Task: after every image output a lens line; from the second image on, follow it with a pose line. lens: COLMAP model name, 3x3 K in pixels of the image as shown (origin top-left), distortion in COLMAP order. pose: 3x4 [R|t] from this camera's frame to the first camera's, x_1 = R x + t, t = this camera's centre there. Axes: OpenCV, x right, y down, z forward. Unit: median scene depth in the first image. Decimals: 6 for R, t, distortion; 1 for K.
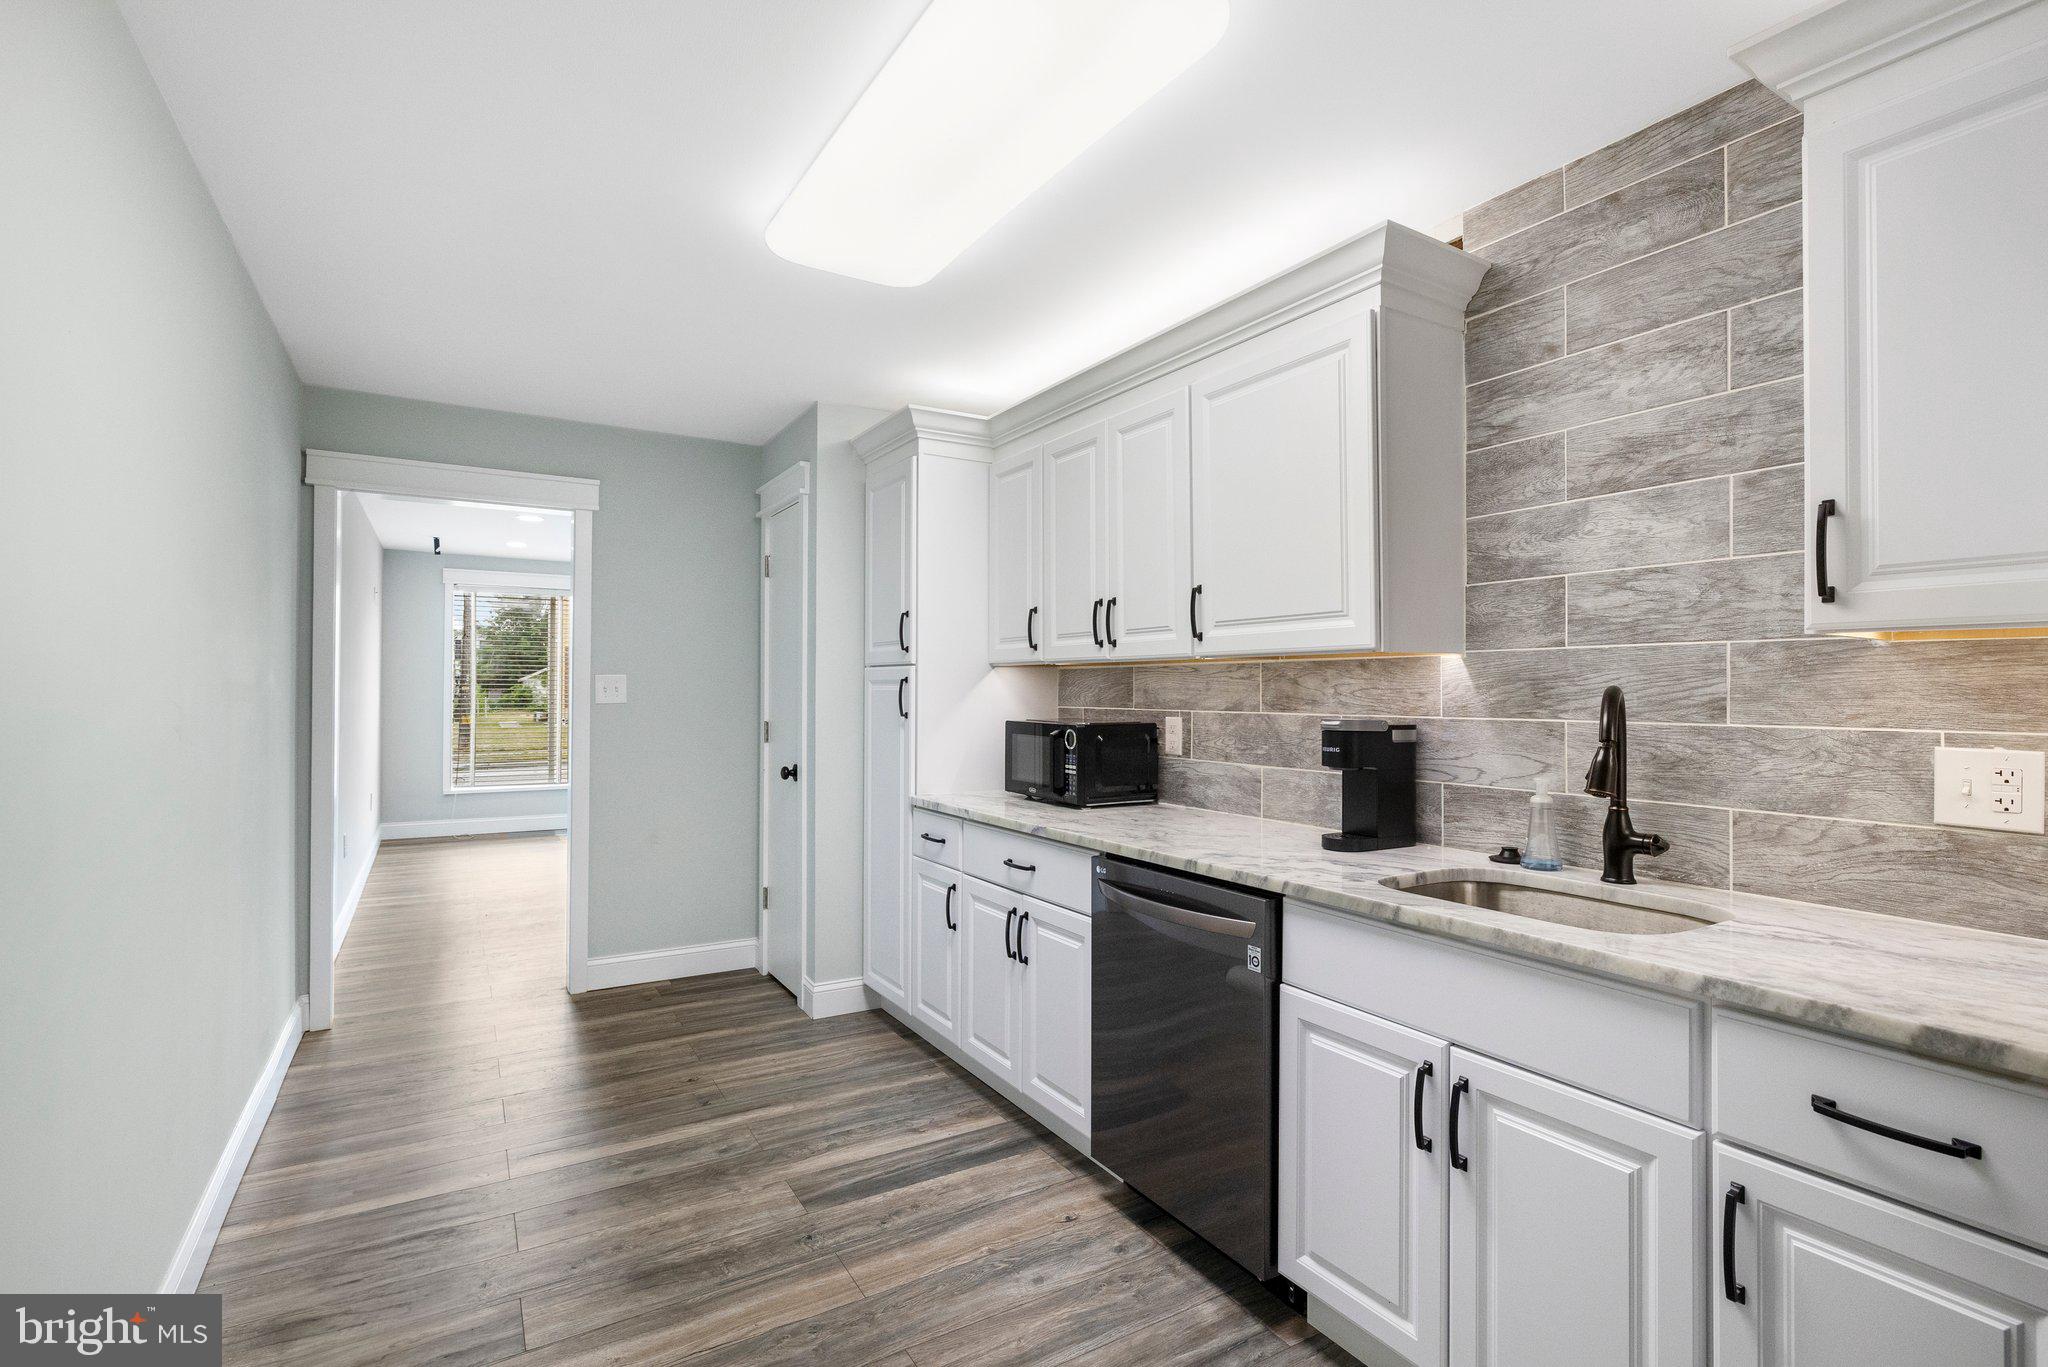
lens RADIAL K [[972.7, 0, 1035.3], [0, 972.7, 684.1], [0, 0, 1]] dist [-0.001200, 0.000299]
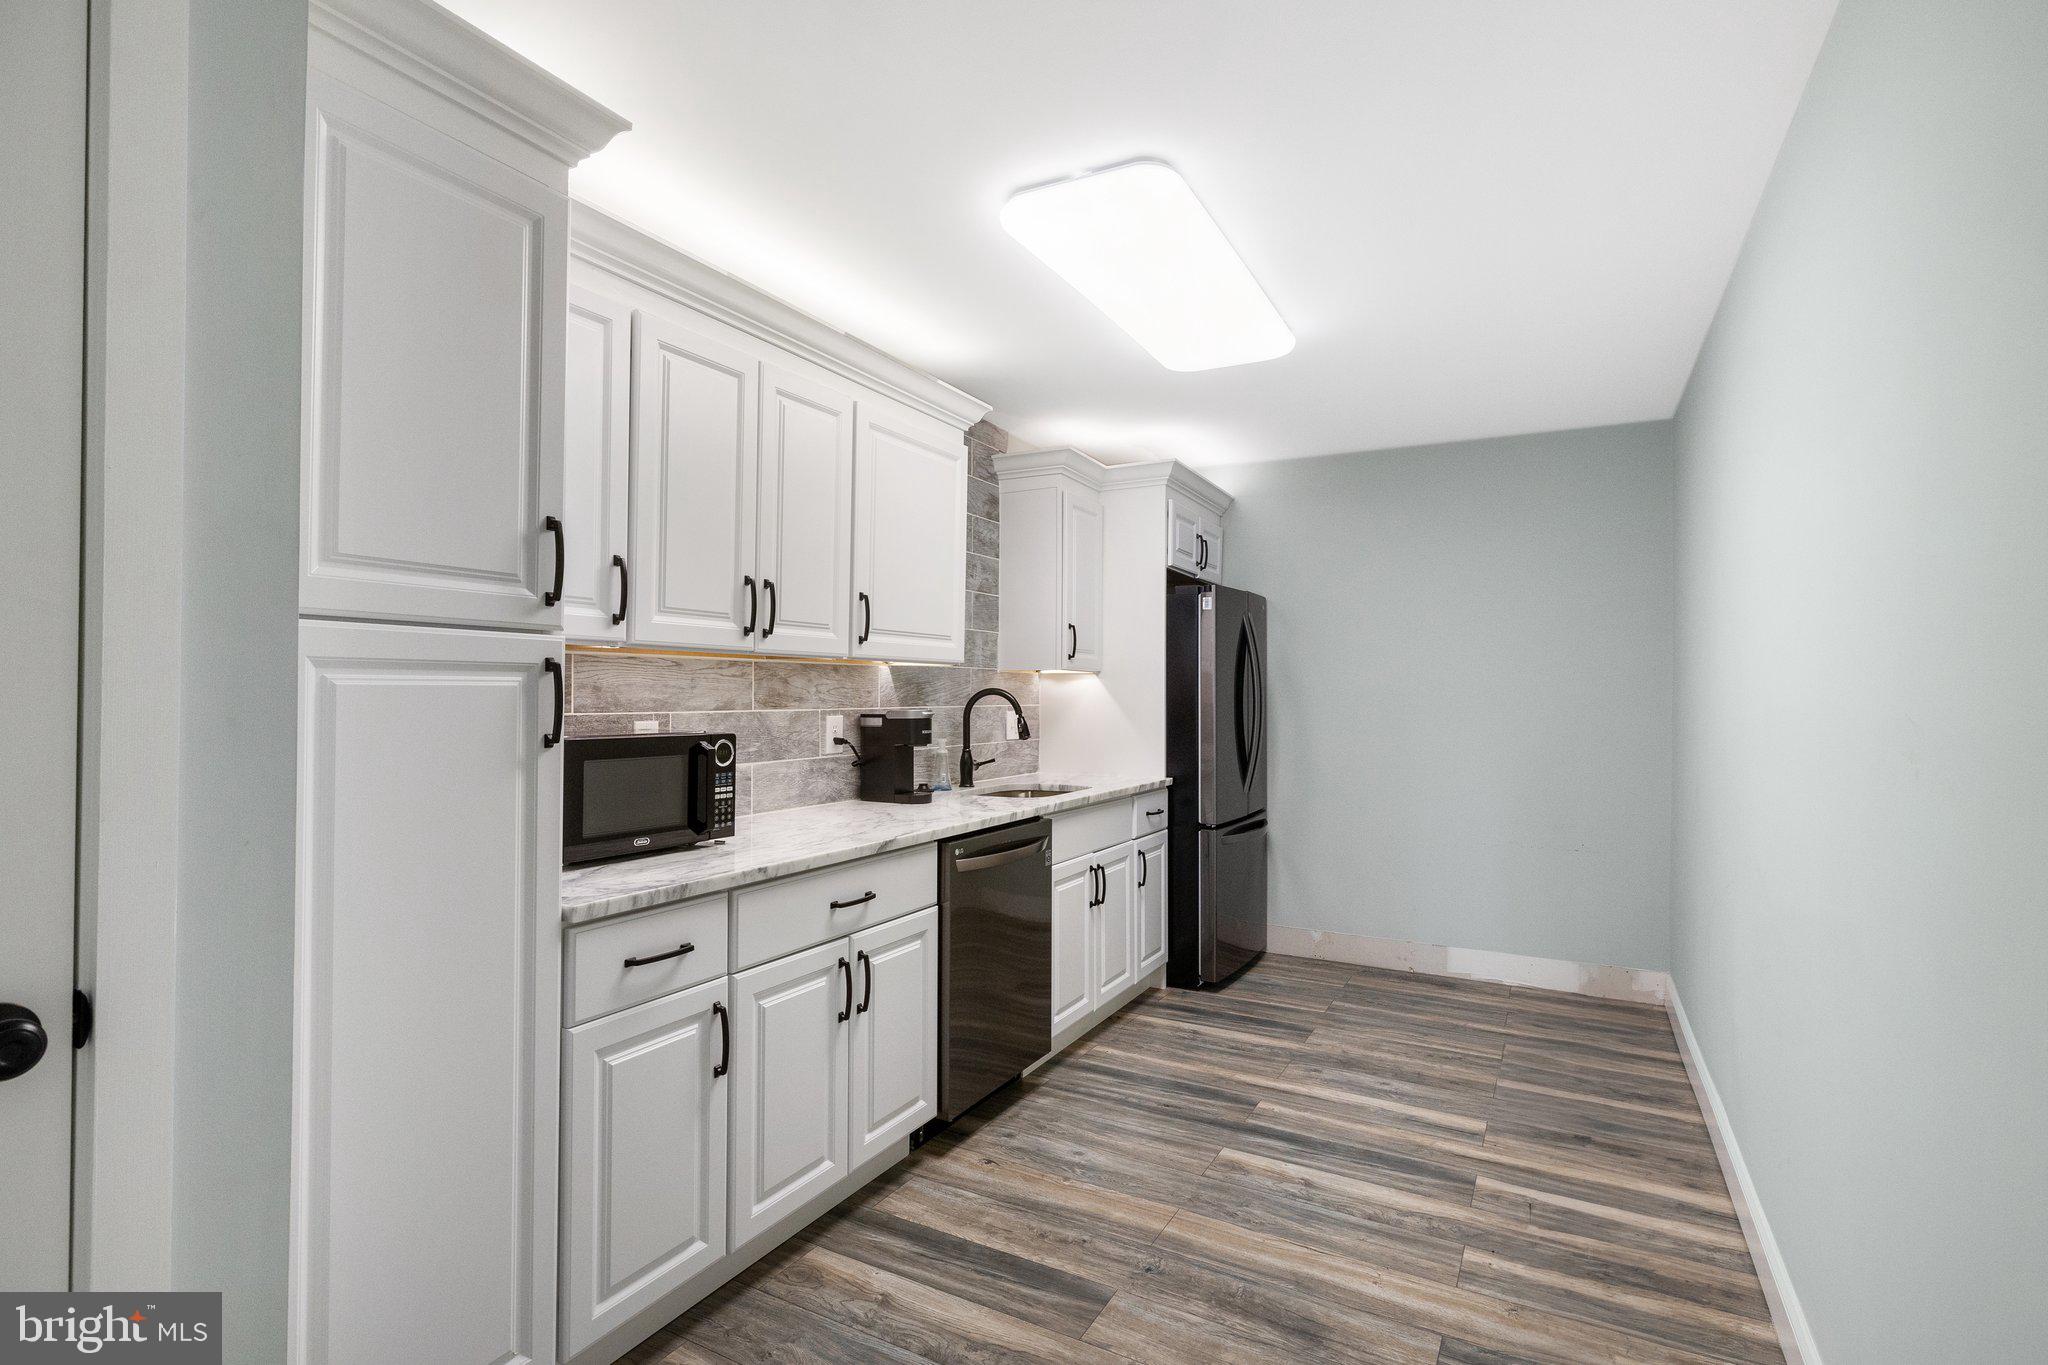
lens RADIAL K [[972.7, 0, 1035.2], [0, 972.7, 684.1], [0, 0, 1]] dist [-0.001200, 0.000299]
pose [[-0.502132, 0.001497, 0.864790, -0.899753], [-0.012889, 0.999874, -0.009215, 0.008409], [-0.864695, -0.015773, -0.502050, 1.426537]]
